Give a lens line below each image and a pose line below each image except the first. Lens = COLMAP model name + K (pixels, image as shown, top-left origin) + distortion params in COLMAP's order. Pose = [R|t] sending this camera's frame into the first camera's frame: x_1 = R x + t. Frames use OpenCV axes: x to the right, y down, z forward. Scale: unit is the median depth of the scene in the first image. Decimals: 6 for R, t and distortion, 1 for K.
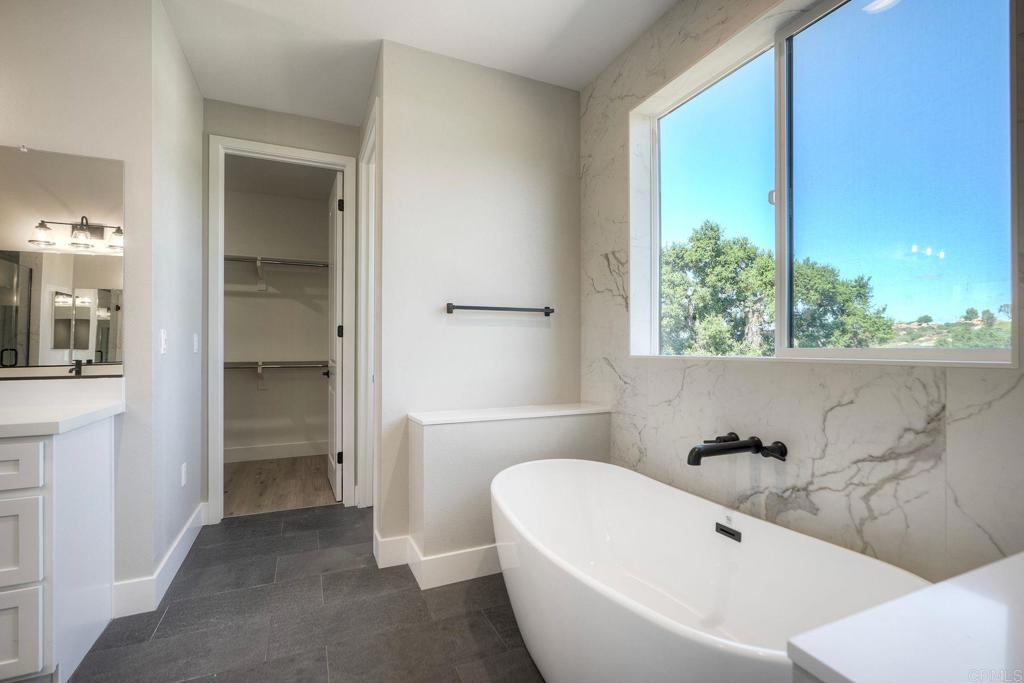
lens RADIAL K [[471.8, 0, 517.9], [0, 471.8, 342.7], [0, 0, 1]] dist [0.000961, 0.000123]
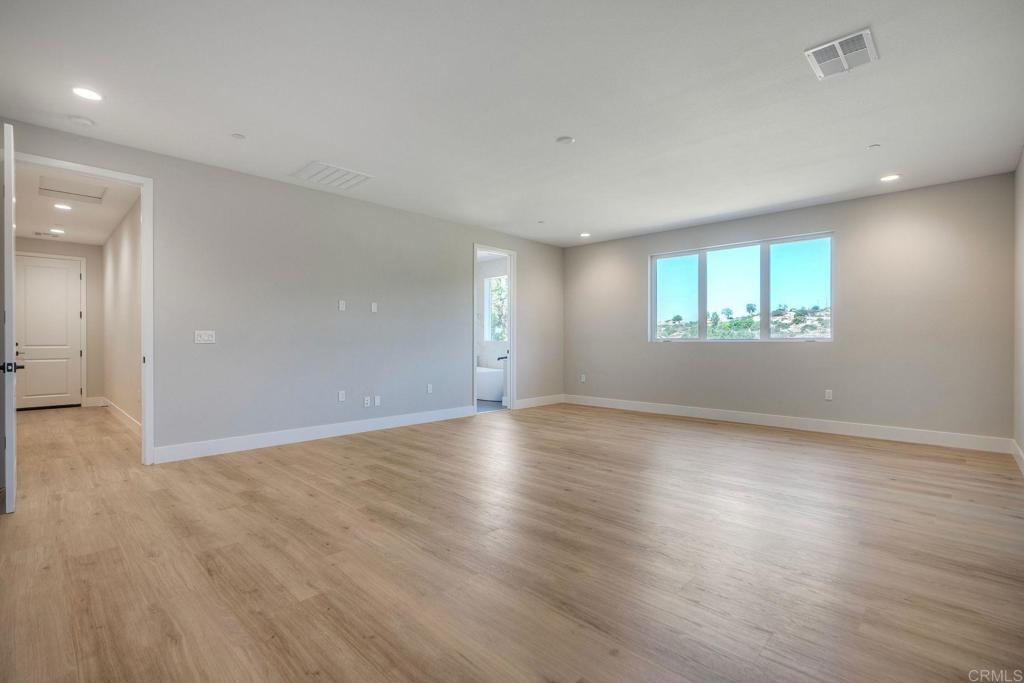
lens RADIAL K [[471.8, 0, 517.9], [0, 471.8, 342.7], [0, 0, 1]] dist [0.000961, 0.000123]
pose [[0.929160, 0.000523, 0.369679, -0.986553], [-0.006499, 0.999868, 0.014920, -0.016378], [-0.369622, -0.016266, 0.929040, -2.856911]]
